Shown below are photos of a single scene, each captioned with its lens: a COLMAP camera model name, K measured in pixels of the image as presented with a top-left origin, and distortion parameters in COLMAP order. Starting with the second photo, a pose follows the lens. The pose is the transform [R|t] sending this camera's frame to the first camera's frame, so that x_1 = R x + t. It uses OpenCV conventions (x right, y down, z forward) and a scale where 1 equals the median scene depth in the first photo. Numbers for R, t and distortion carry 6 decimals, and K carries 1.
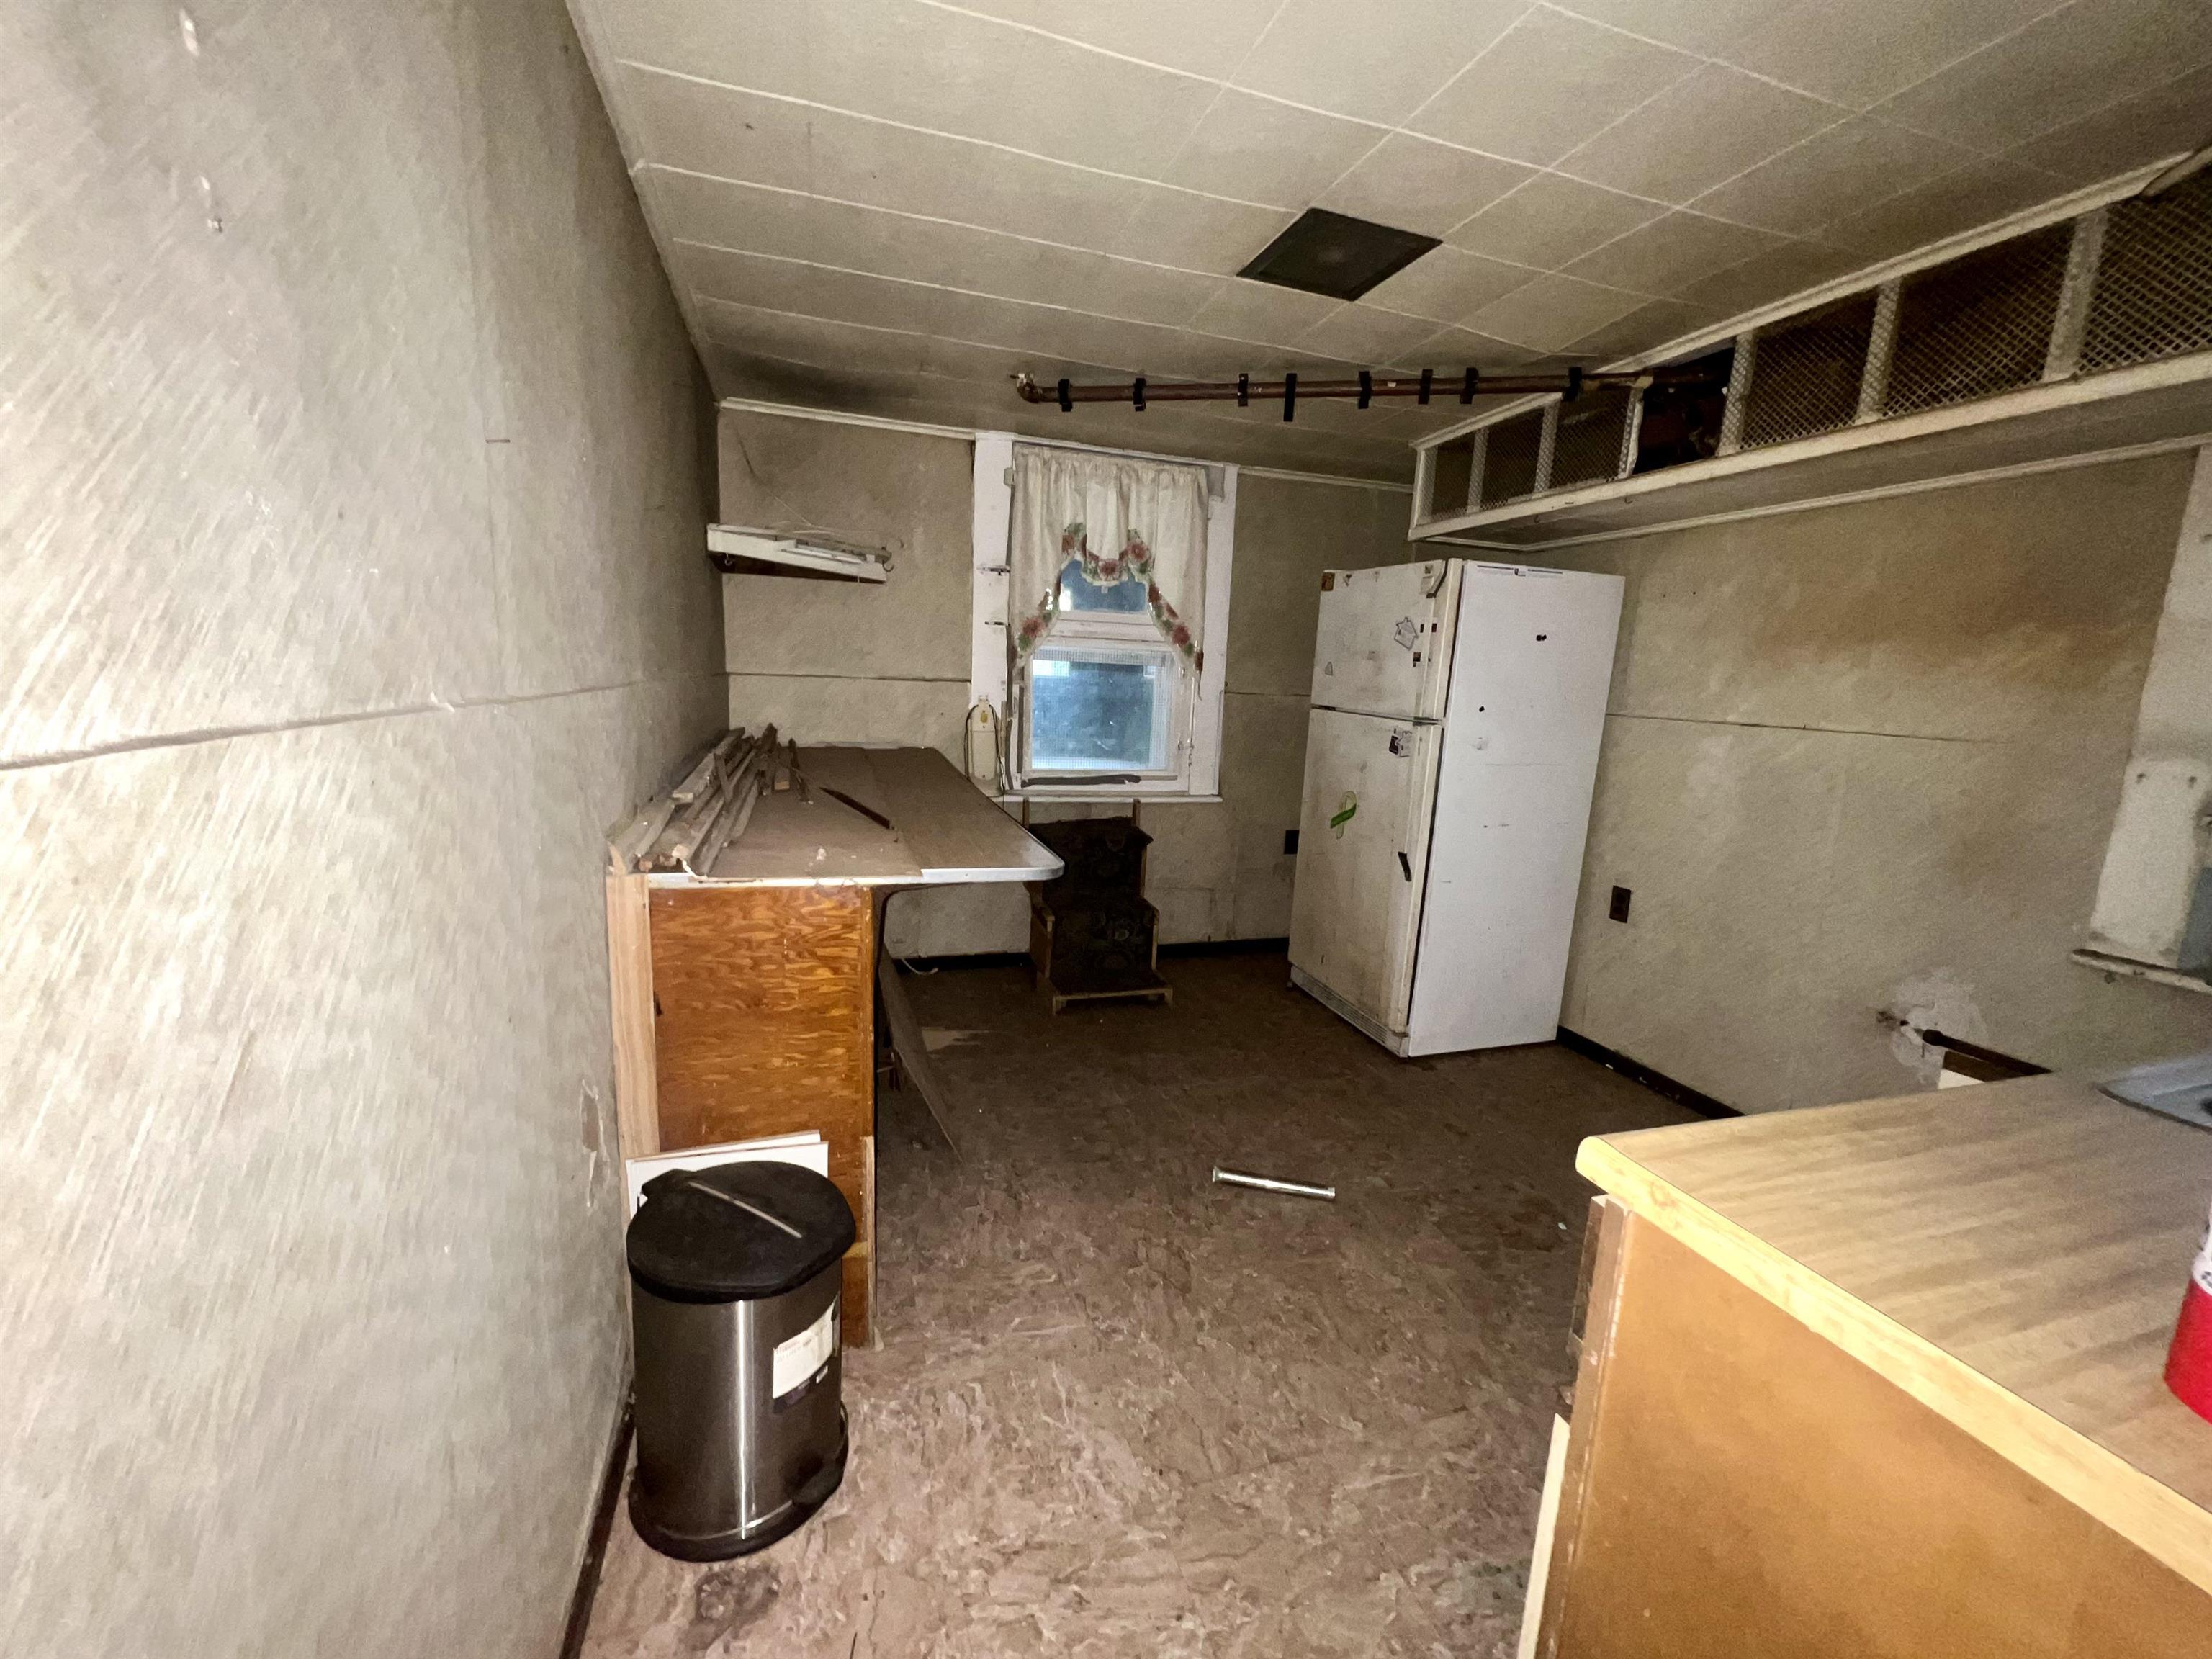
lens RADIAL K [[890.3, 0, 1102.6], [0, 890.3, 830.7], [0, 0, 1]] dist [0.009535, -0.000391]
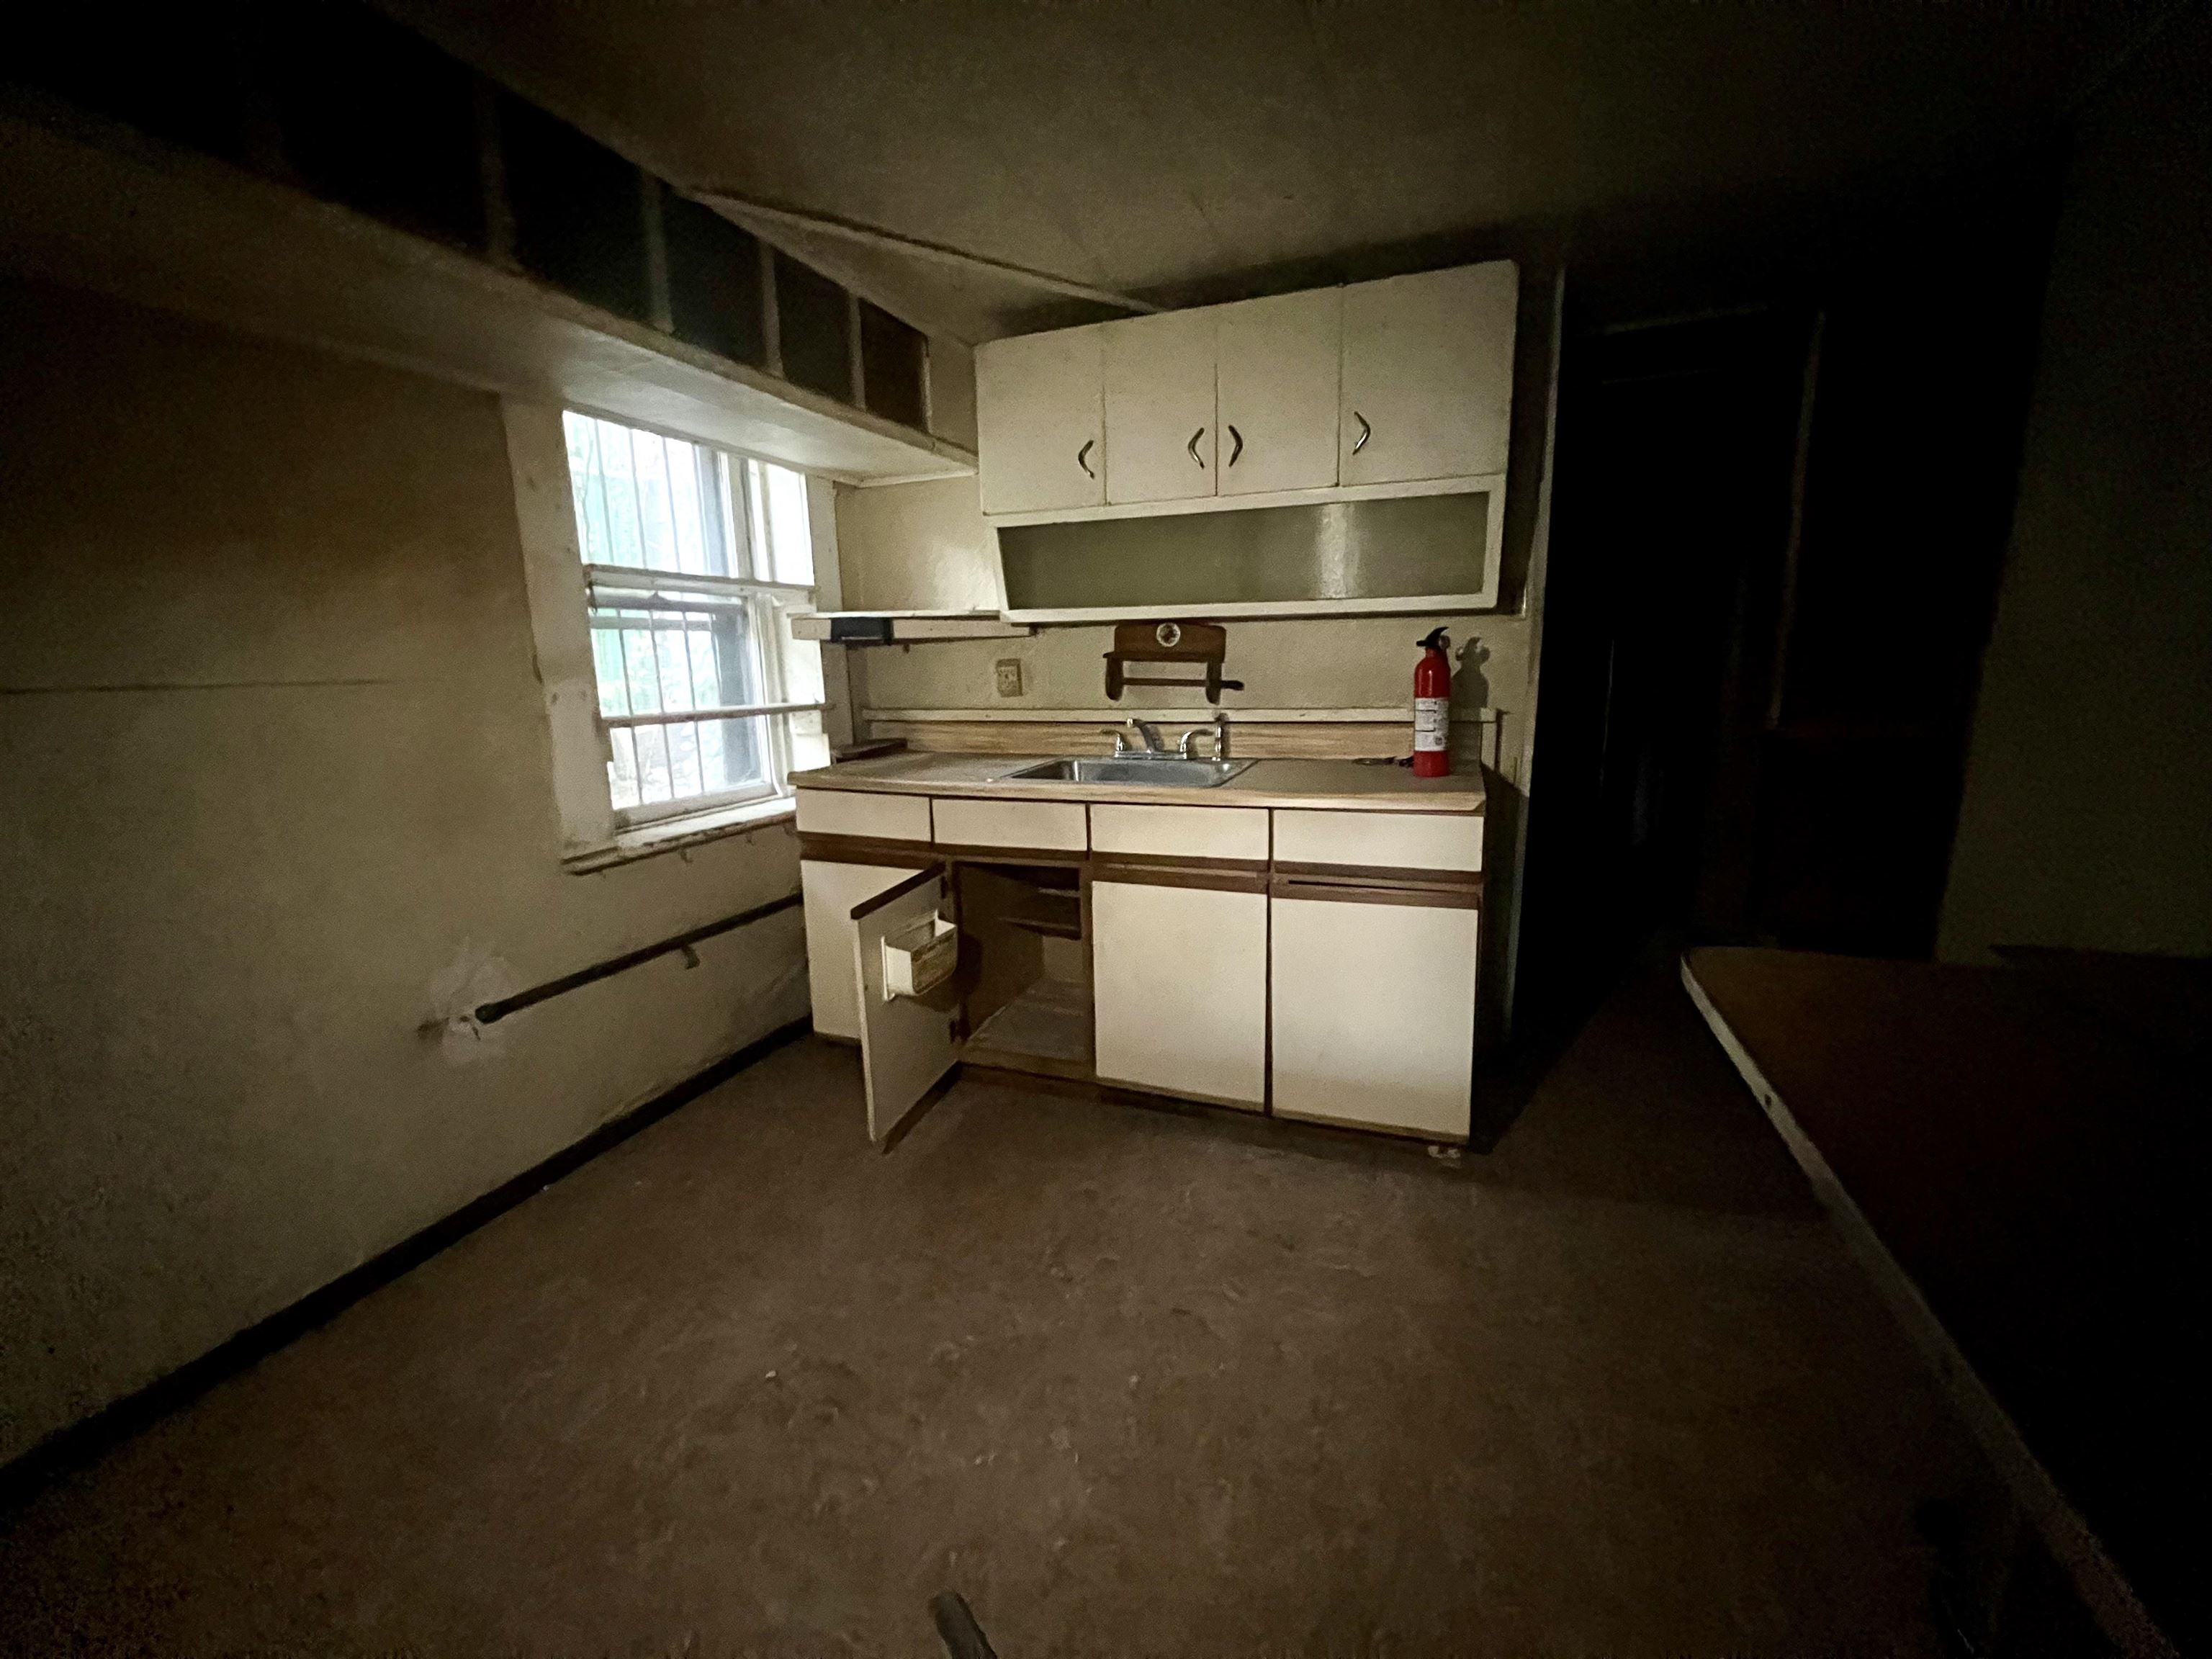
lens RADIAL K [[890.3, 0, 1104.3], [0, 890.3, 826.5], [0, 0, 1]] dist [0.009535, -0.000391]
pose [[-0.773131, -0.152123, 0.615733, -0.081138], [0.091966, 0.933662, 0.346146, -0.222534], [-0.627544, 0.324243, -0.707853, 1.347888]]
